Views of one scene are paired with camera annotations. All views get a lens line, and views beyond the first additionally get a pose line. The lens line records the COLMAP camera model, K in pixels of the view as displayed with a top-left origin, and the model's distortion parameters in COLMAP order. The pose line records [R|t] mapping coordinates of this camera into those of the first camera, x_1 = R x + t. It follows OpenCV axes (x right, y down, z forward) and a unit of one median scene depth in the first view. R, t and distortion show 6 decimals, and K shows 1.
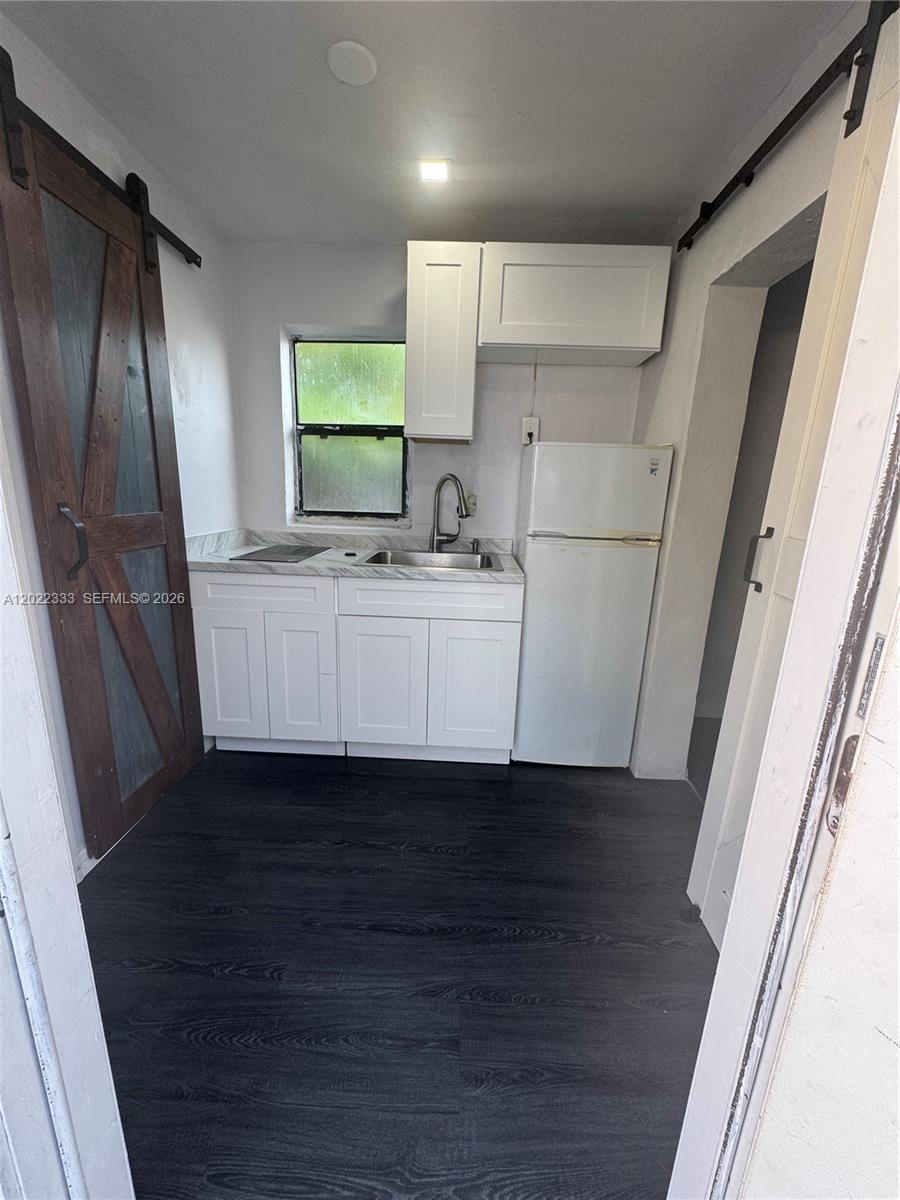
lens RADIAL K [[476.2, 0, 450.0], [0, 476.2, 600.0], [0, 0, 1]] dist [-0.000624, 0.000126]
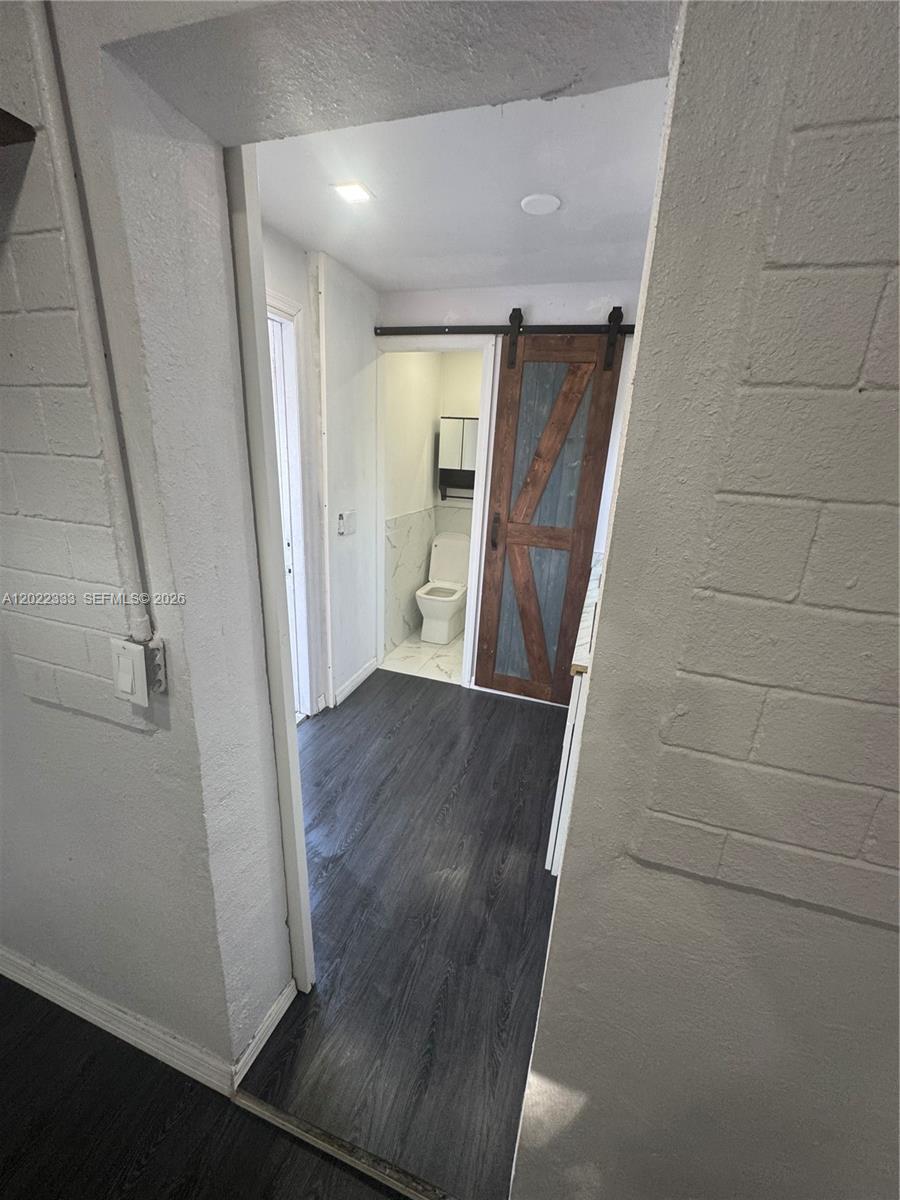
lens RADIAL K [[476.2, 0, 450.0], [0, 476.2, 600.0], [0, 0, 1]] dist [-0.000624, 0.000126]
pose [[-0.276512, 0.262495, -0.924466, 1.183209], [-0.284692, 0.896418, 0.339684, -0.484205], [0.917873, 0.357114, -0.173140, 1.233111]]
